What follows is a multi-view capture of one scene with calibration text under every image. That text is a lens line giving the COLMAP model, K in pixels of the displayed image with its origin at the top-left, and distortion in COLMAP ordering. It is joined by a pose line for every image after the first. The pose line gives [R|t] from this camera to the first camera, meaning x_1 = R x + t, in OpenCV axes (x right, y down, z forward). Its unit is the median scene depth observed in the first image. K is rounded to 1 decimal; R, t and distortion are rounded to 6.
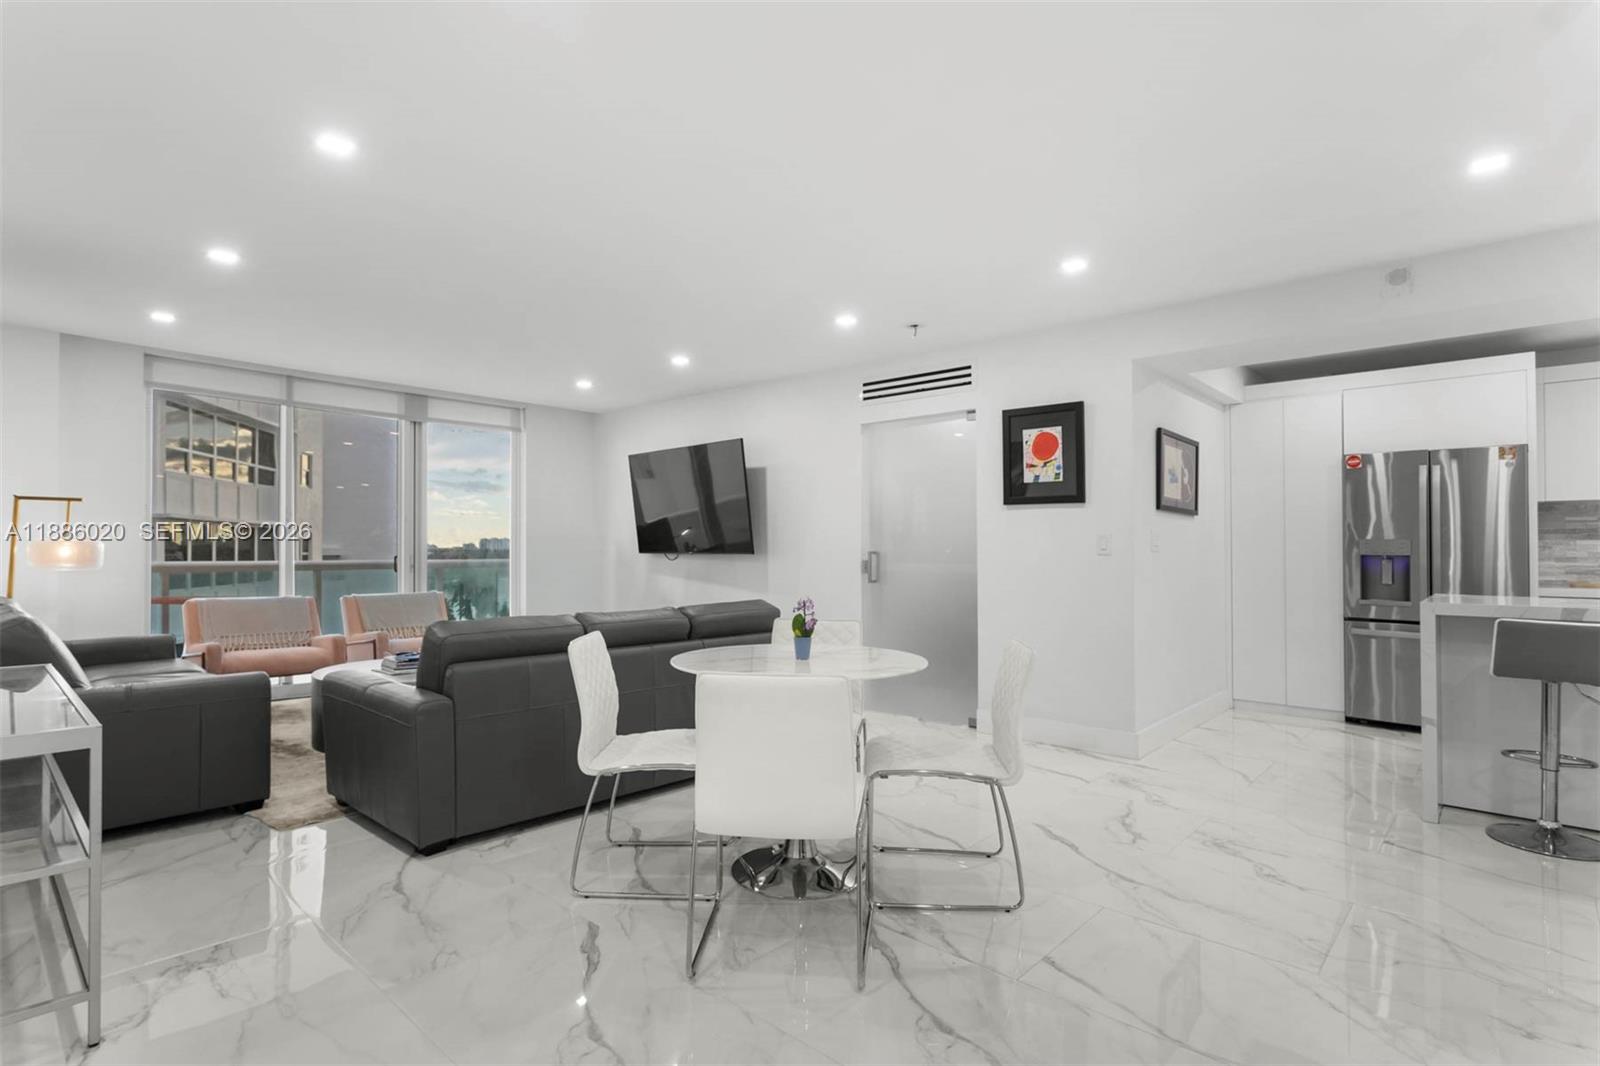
lens RADIAL K [[780.5, 0, 804.1], [0, 780.5, 536.0], [0, 0, 1]] dist [-0.004349, 0.002035]
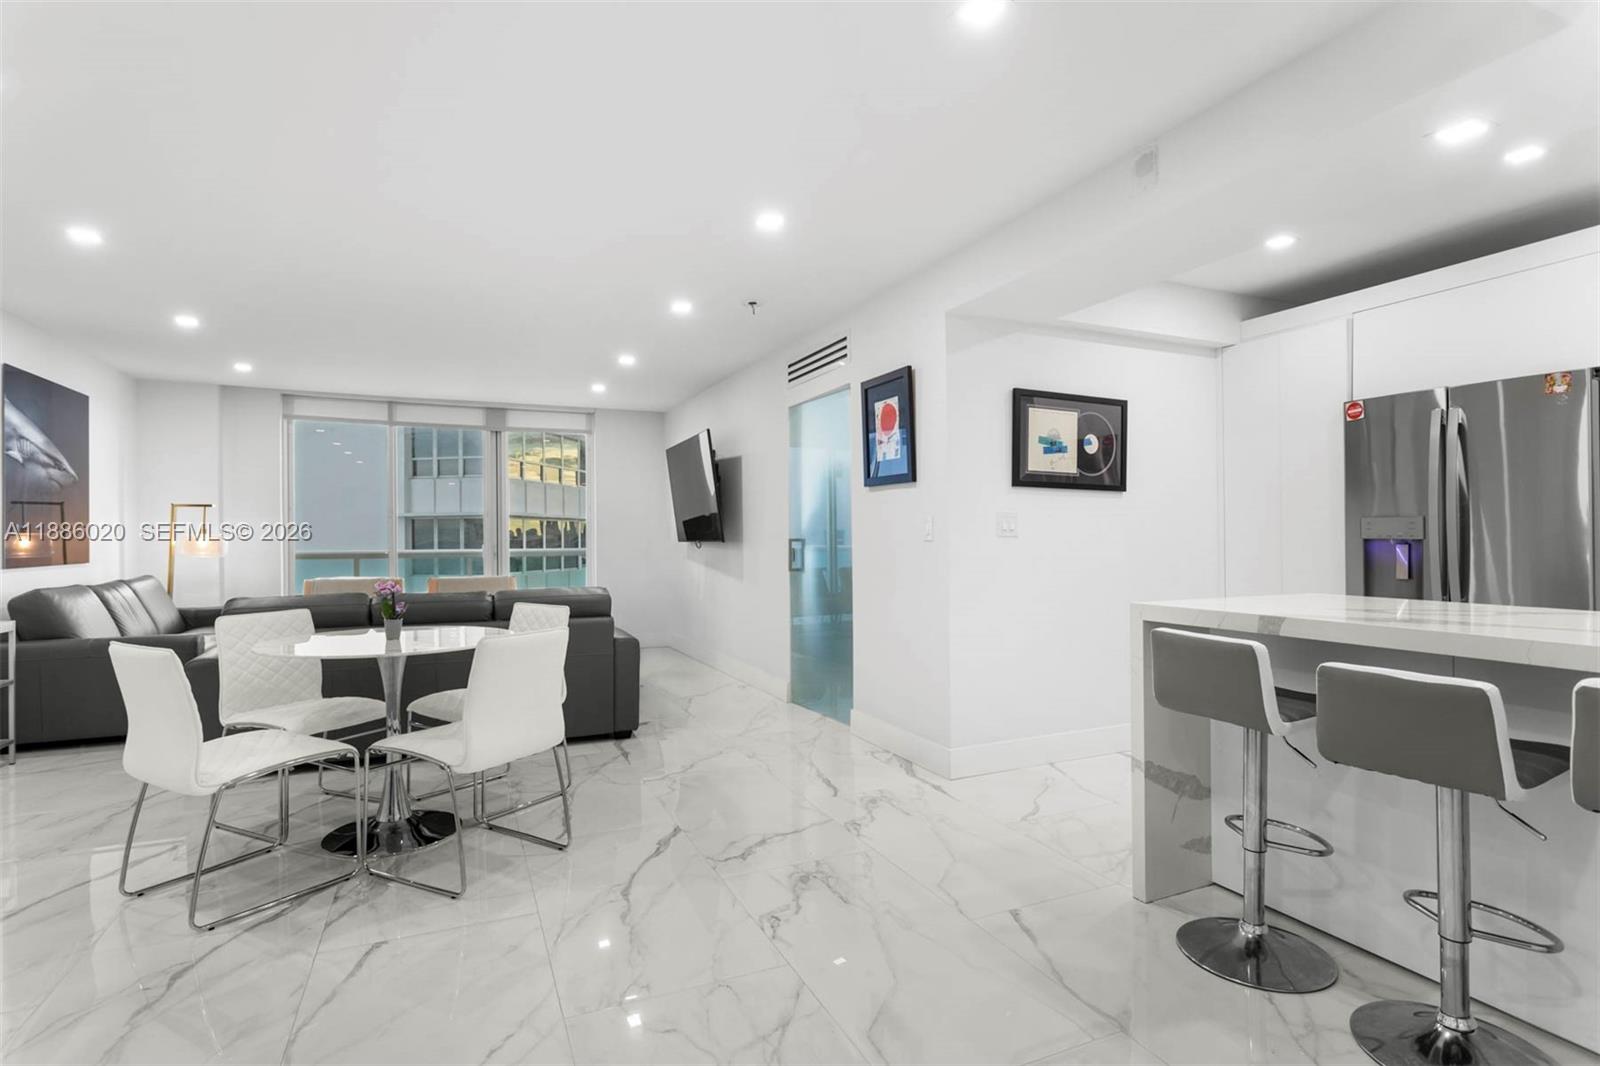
lens RADIAL K [[780.5, 0, 797.7], [0, 780.5, 531.5], [0, 0, 1]] dist [-0.004349, 0.002035]
pose [[0.918489, -0.010909, -0.395296, 0.556674], [0.015402, 0.999848, 0.008194, 0.004050], [0.395147, -0.013614, 0.918517, 0.134326]]
